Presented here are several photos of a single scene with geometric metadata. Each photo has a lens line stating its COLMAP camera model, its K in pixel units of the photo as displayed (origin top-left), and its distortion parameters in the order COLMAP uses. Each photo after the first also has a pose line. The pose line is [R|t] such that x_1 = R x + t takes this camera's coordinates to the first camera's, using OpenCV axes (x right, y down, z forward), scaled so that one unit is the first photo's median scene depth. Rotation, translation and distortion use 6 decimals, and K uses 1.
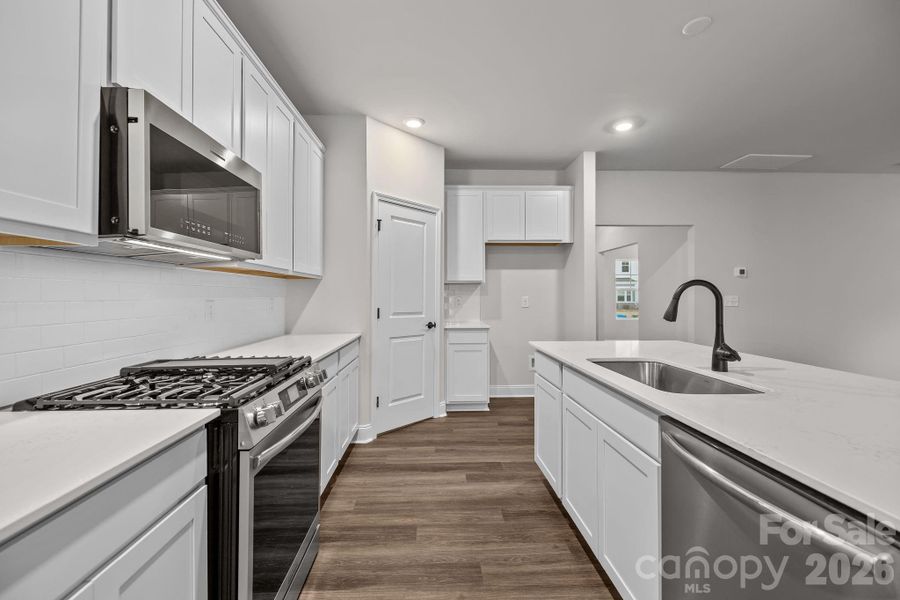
lens RADIAL K [[382.2, 0, 446.6], [0, 382.2, 293.3], [0, 0, 1]] dist [-0.001000, 0.000045]
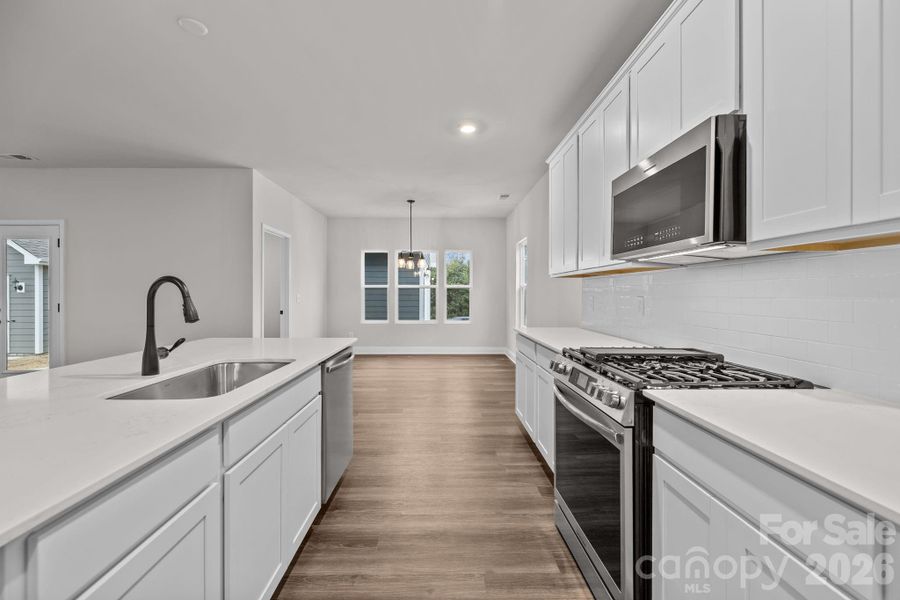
lens RADIAL K [[382.2, 0, 446.6], [0, 382.2, 293.3], [0, 0, 1]] dist [-0.001000, 0.000045]
pose [[-0.999734, 0.001762, 0.022987, -0.013340], [0.001637, 0.999984, -0.005442, 0.005127], [-0.022996, -0.005403, -0.999721, 0.917248]]
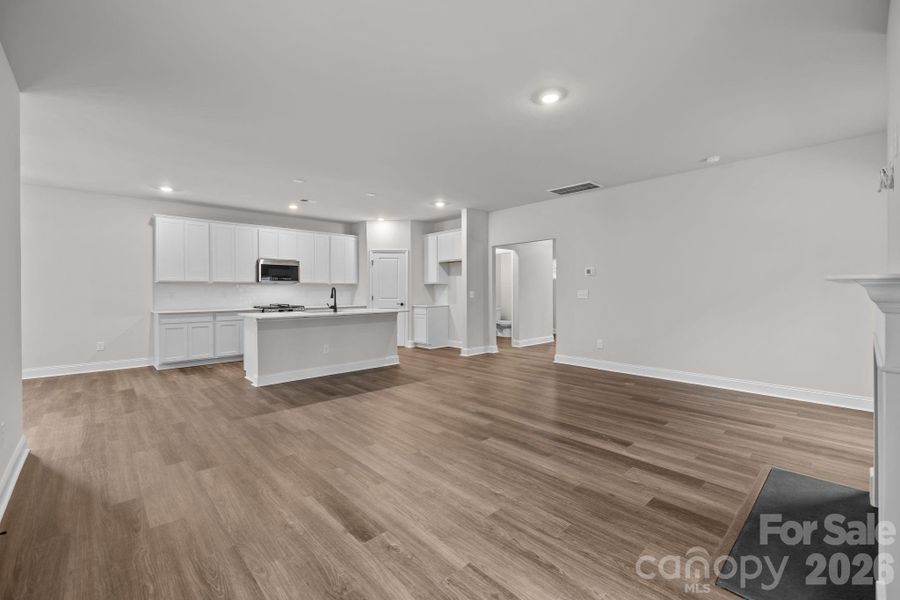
lens RADIAL K [[401.7, 0, 461.5], [0, 401.7, 295.1], [0, 0, 1]] dist [-0.002116, -0.000203]
pose [[0.640952, 0.003544, -0.767573, 2.155071], [0.007907, 0.999906, 0.011220, 0.008679], [0.767540, -0.013261, 0.640863, -0.237609]]
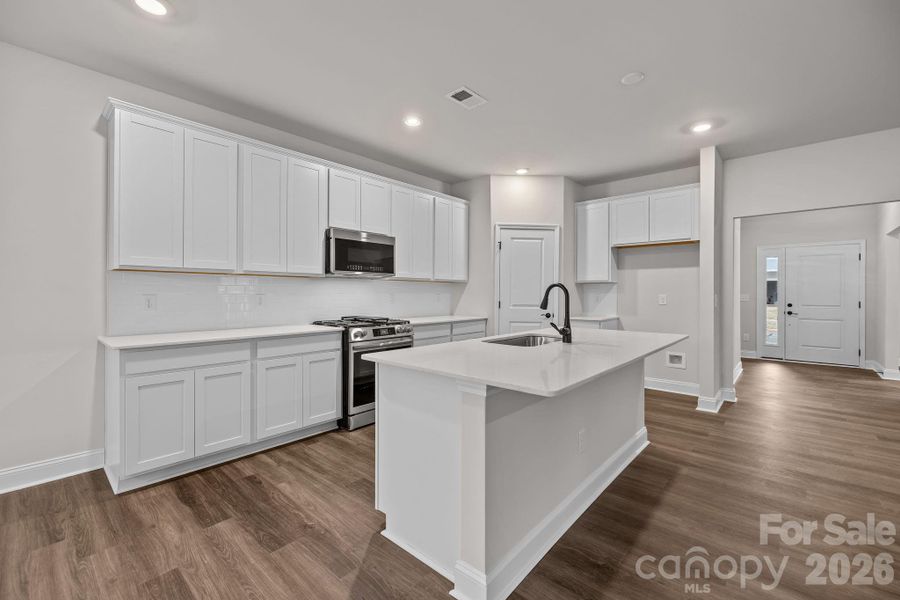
lens RADIAL K [[377.4, 0, 446.0], [0, 377.4, 293.4], [0, 0, 1]] dist [-0.008169, -0.000175]
pose [[0.719027, 0.004629, -0.694967, 0.675387], [-0.000888, 0.999983, 0.005742, 0.000304], [0.694982, -0.003512, 0.719019, -0.201420]]
